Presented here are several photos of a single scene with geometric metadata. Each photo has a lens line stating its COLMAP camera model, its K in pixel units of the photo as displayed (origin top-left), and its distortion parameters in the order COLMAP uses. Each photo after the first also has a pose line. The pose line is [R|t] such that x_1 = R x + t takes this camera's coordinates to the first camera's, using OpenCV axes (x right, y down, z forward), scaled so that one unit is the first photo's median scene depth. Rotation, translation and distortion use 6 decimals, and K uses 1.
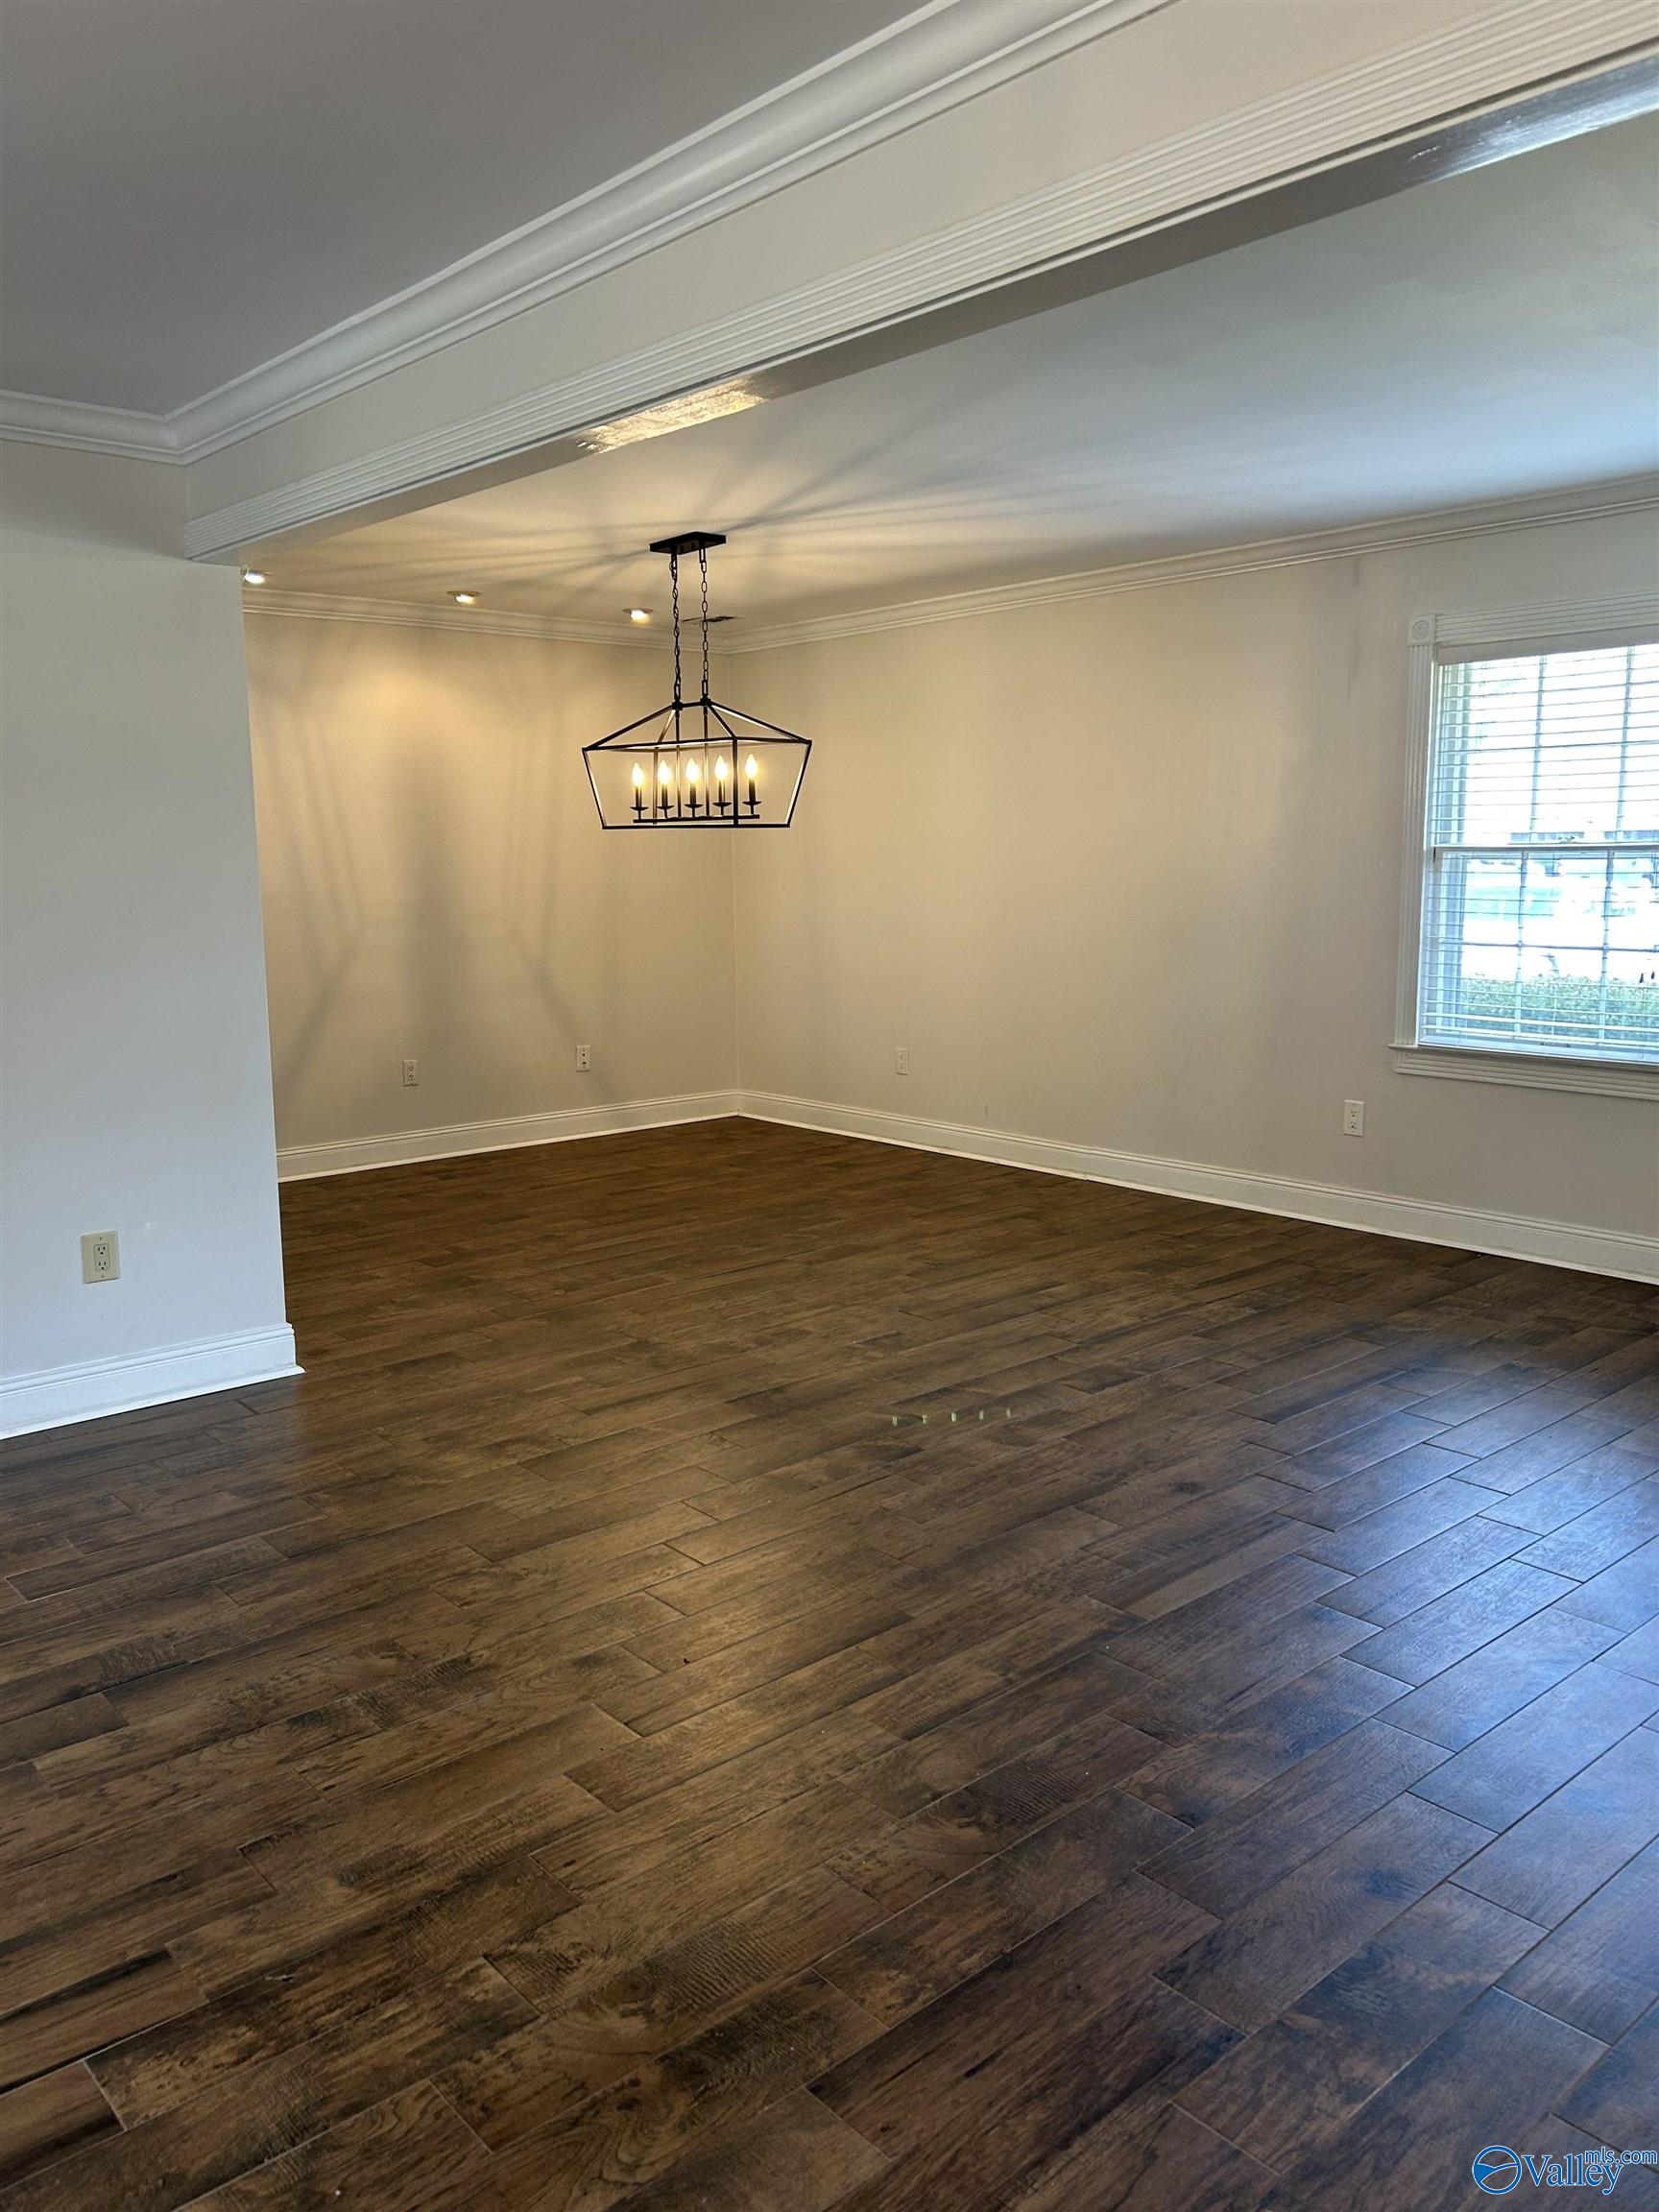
lens RADIAL K [[1658.7, 0, 817.4], [0, 1658.7, 1097.3], [0, 0, 1]] dist [0.049477, -0.045649]
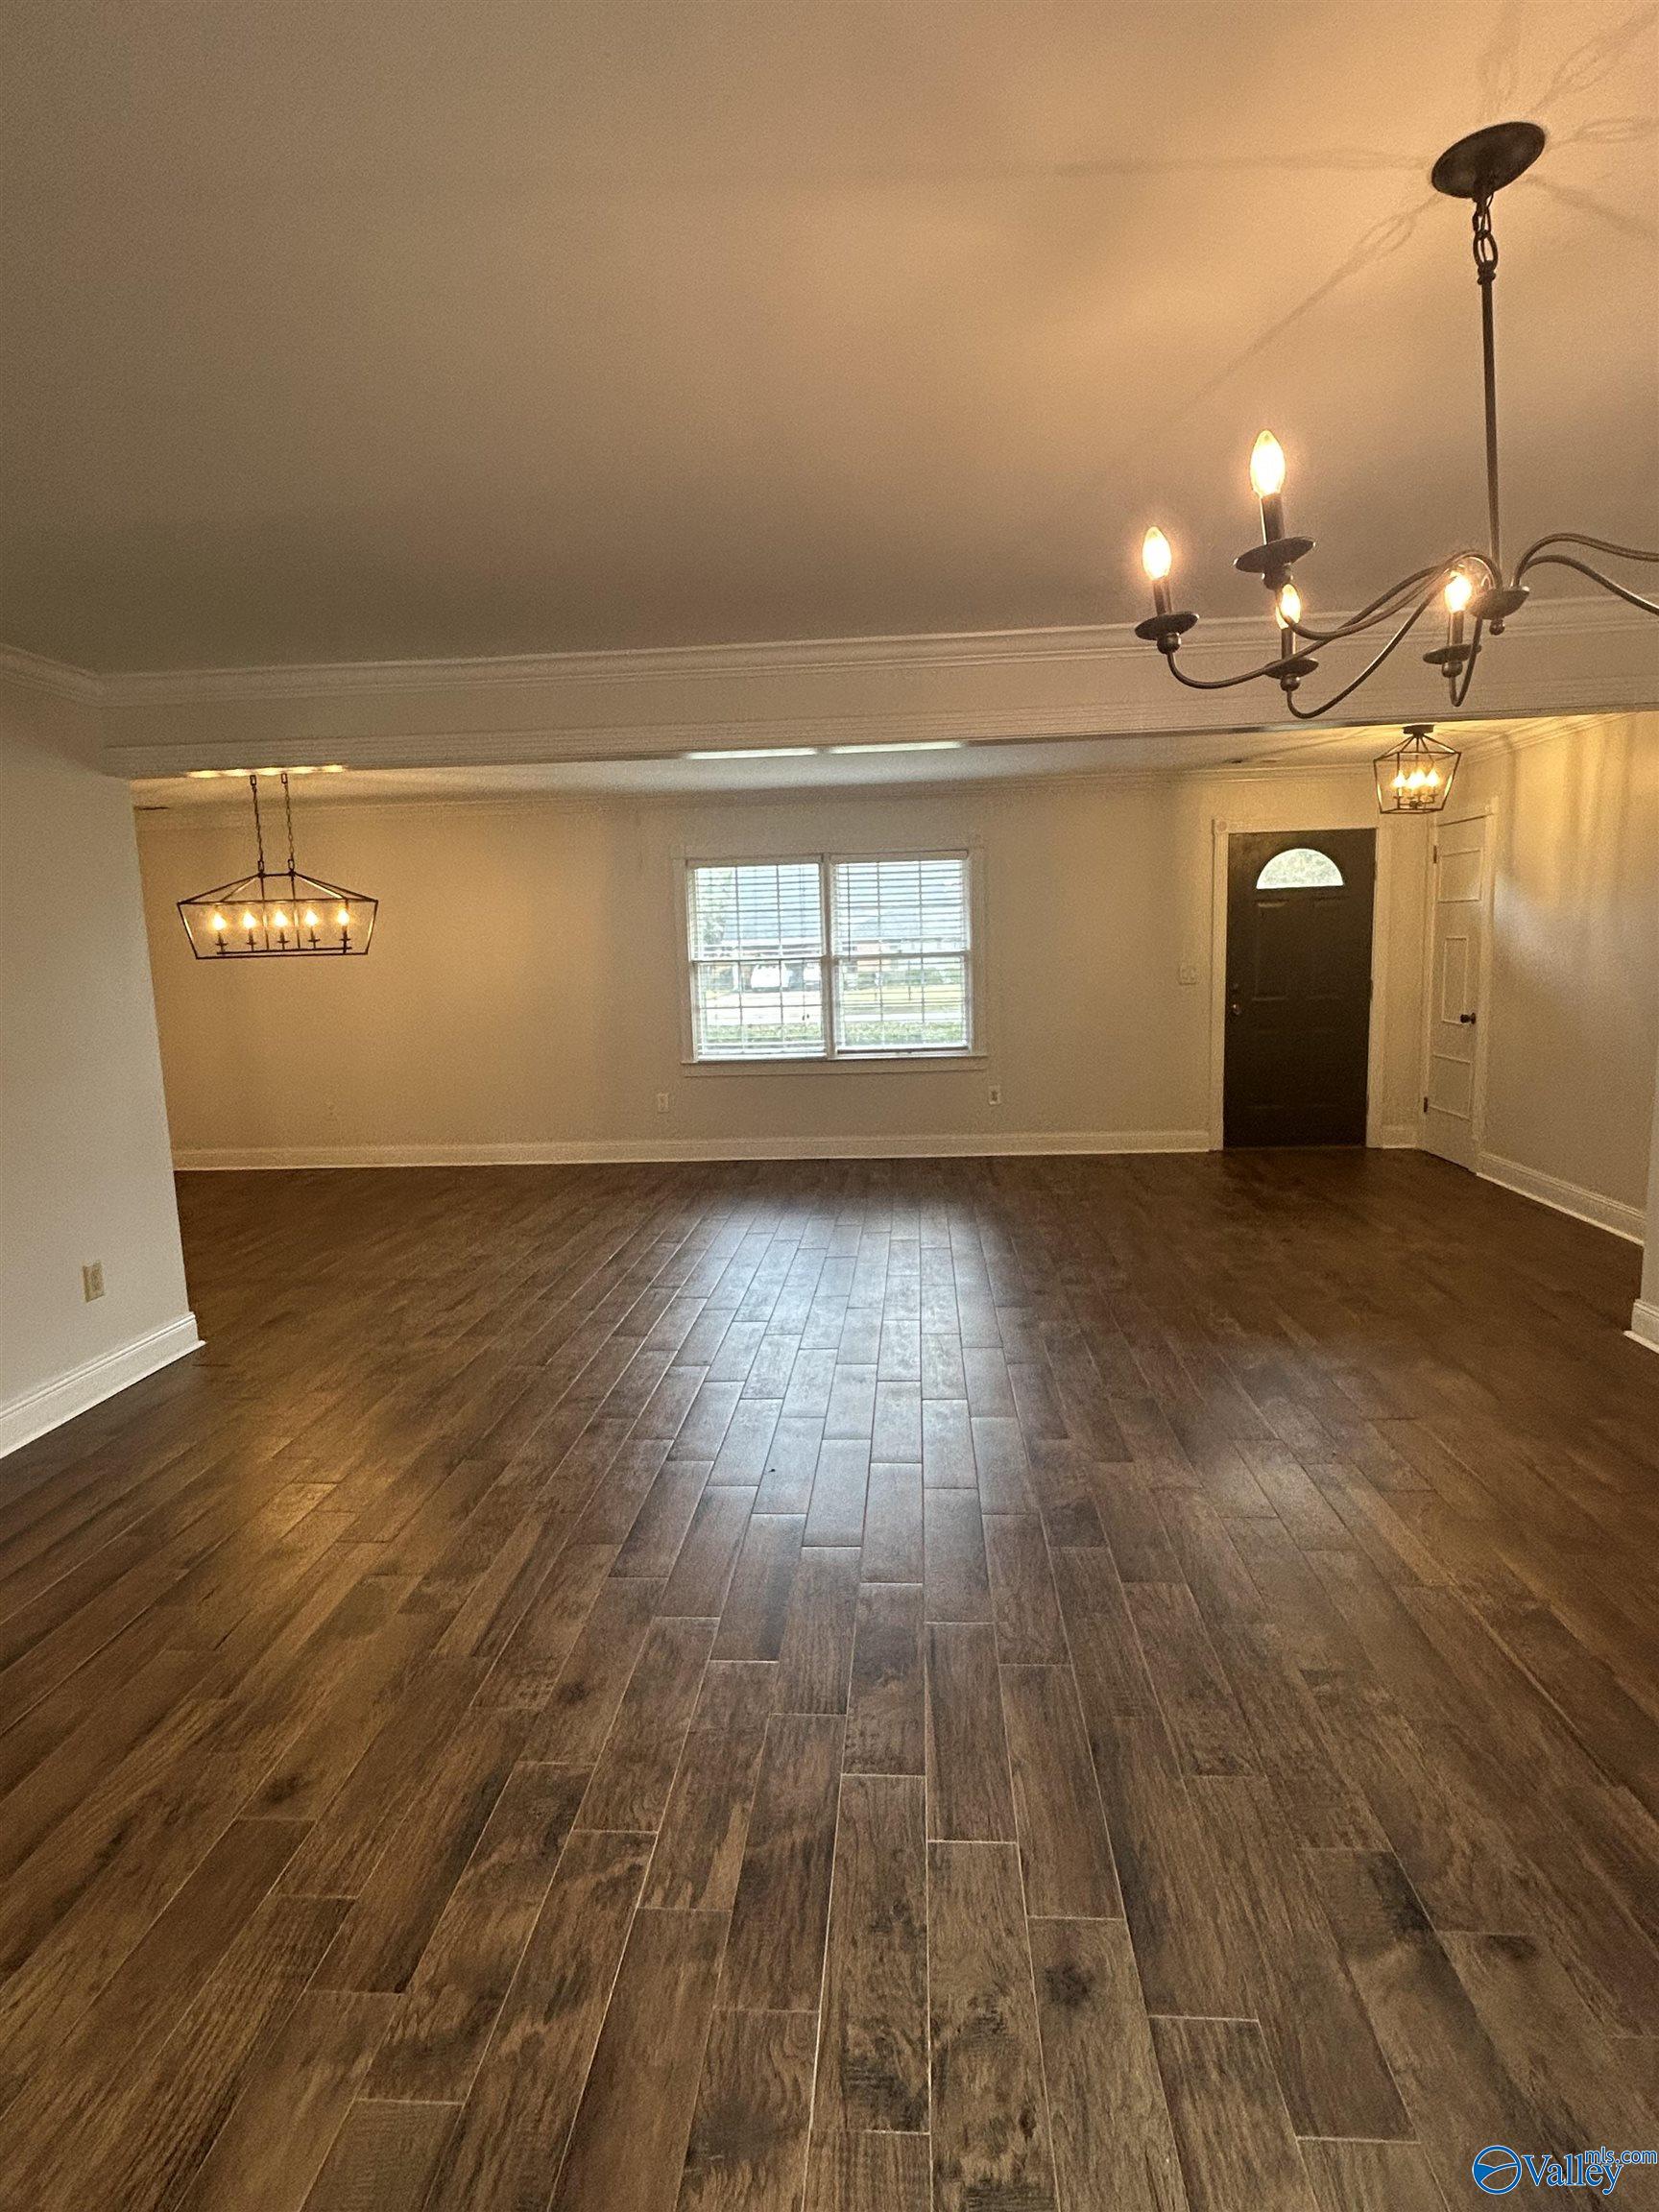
lens RADIAL K [[1146.6, 0, 836.3], [0, 1146.6, 1099.2], [0, 0, 1]] dist [0.005346, 0.002113]
pose [[0.701222, -0.104680, 0.705216, -0.630749], [0.128748, 0.991492, 0.019155, 0.010372], [-0.701221, 0.077363, 0.708734, -0.083993]]
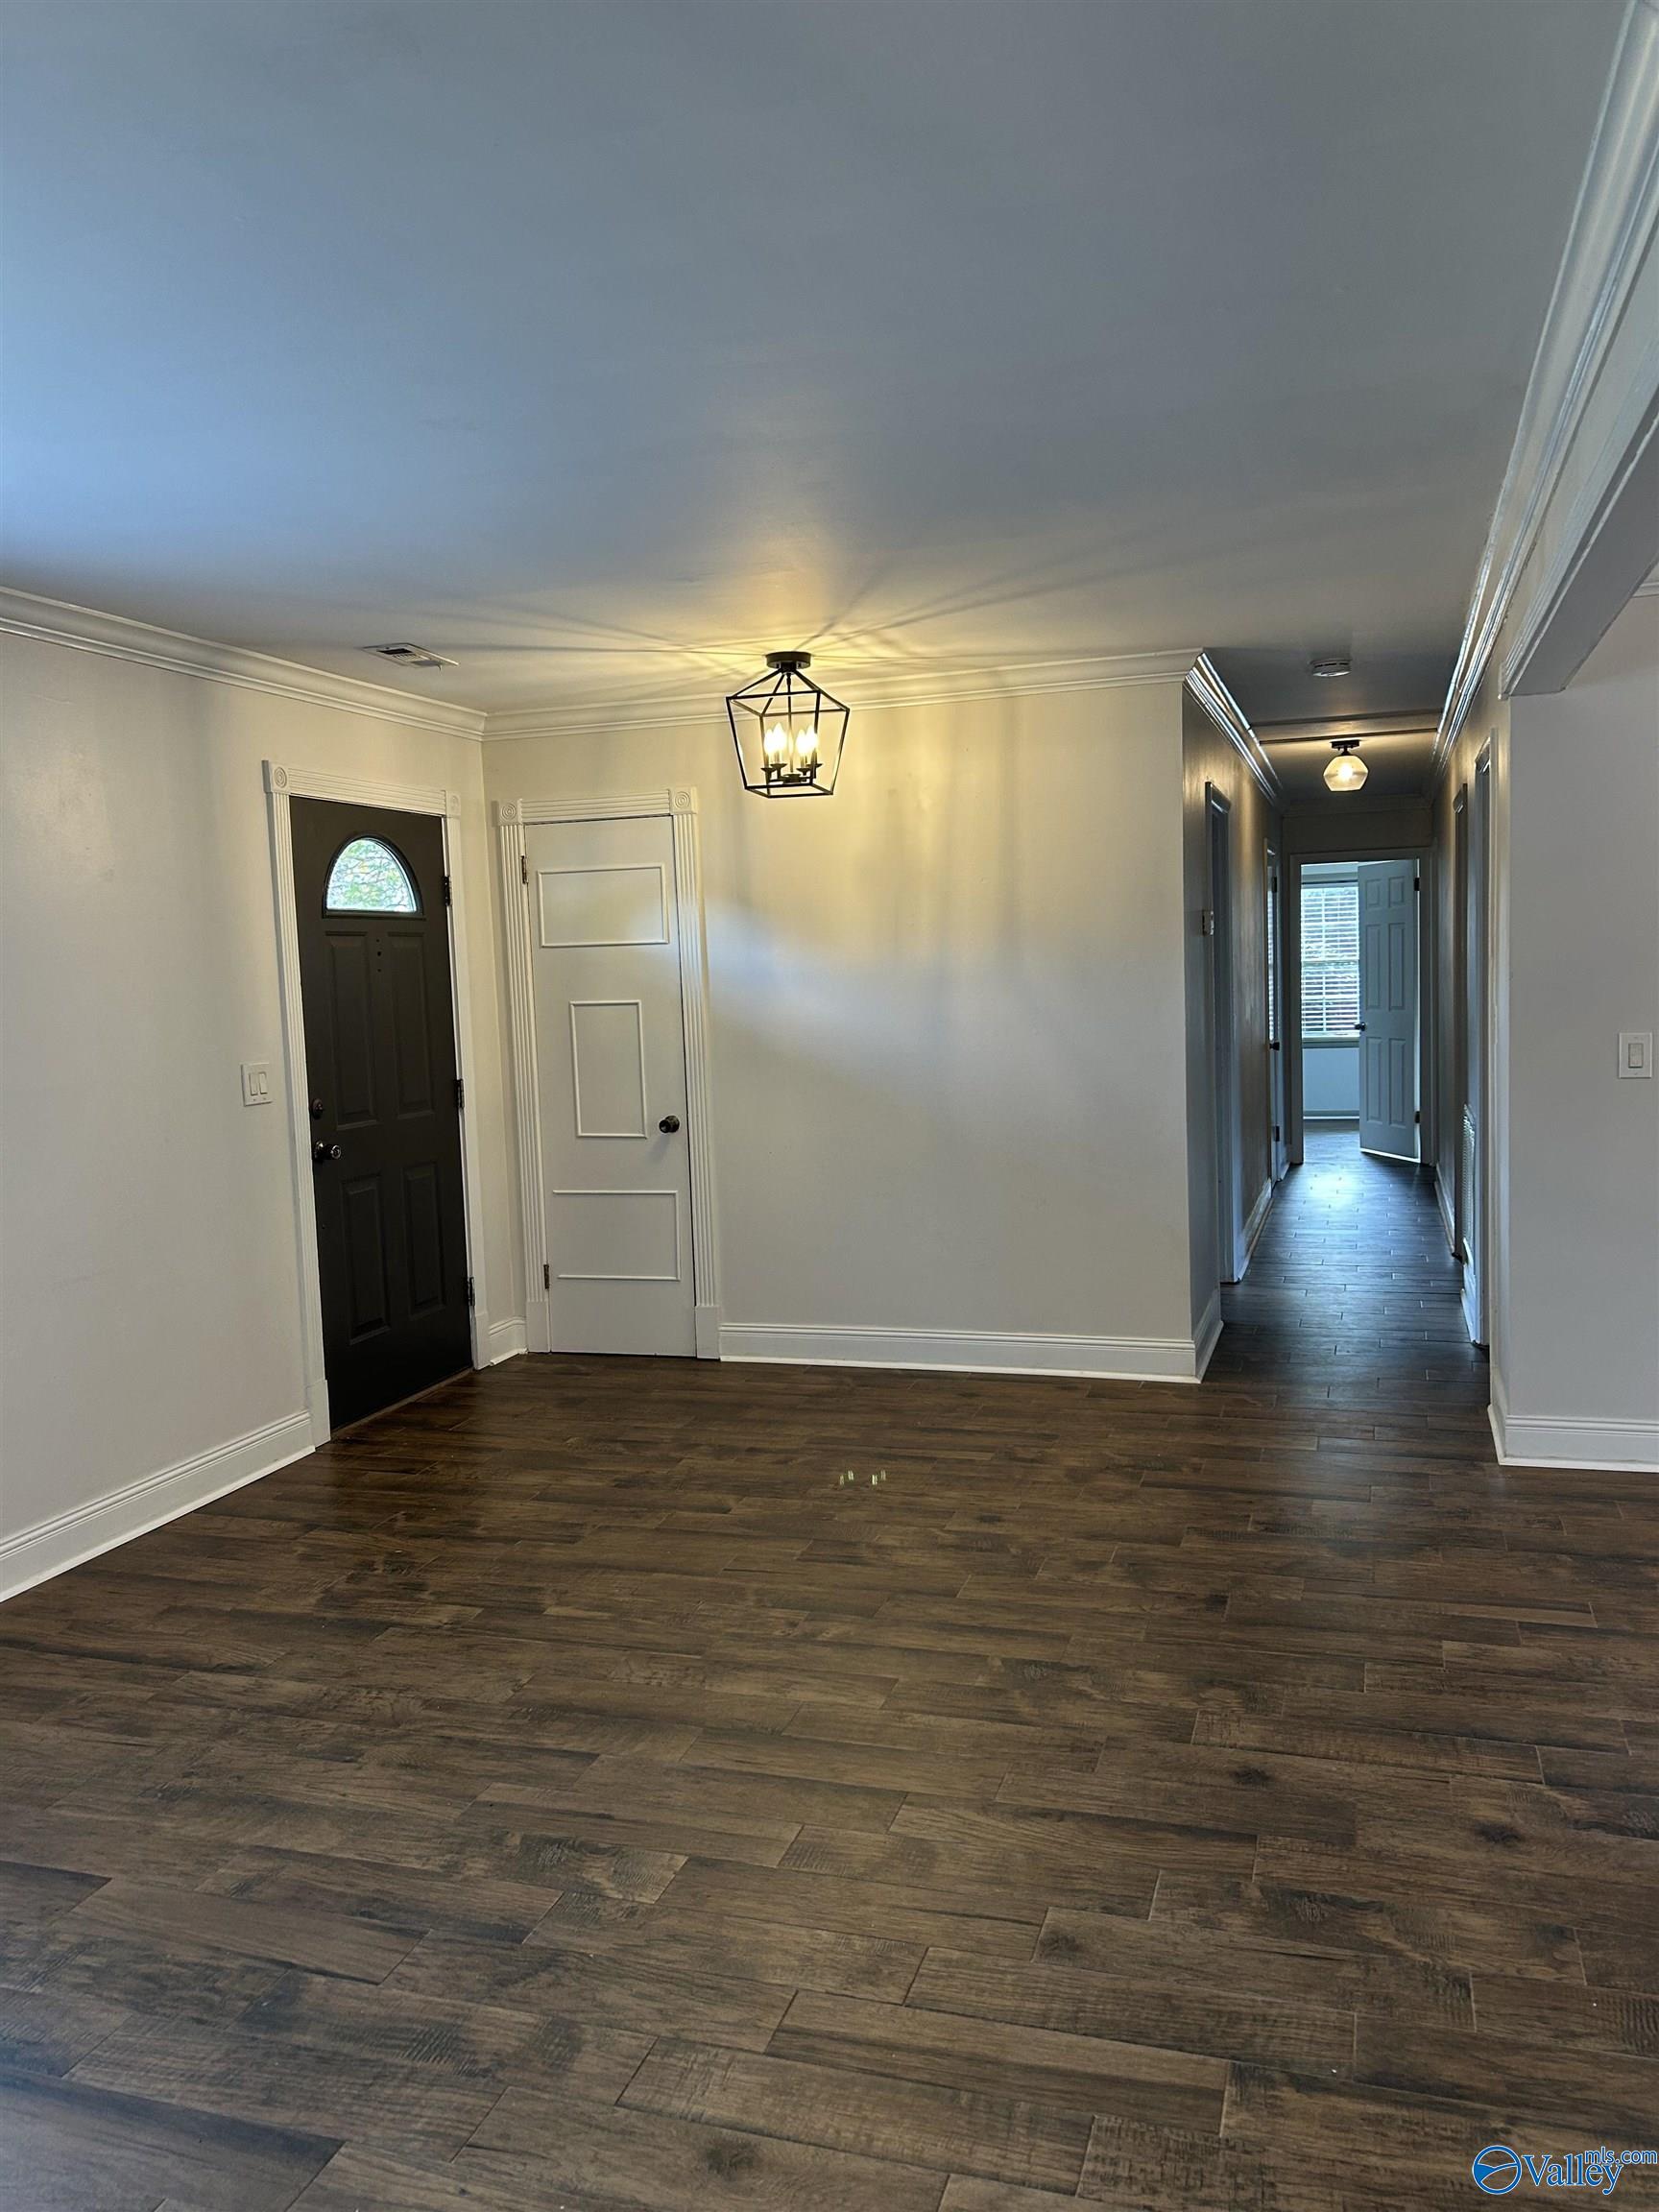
lens RADIAL K [[1658.7, 0, 842.0], [0, 1658.7, 1110.1], [0, 0, 1]] dist [0.049477, -0.045649]
pose [[-0.517283, -0.039506, 0.854902, -0.228770], [0.177690, 0.972208, 0.152443, -0.162986], [-0.837165, 0.230764, -0.495886, 0.995076]]
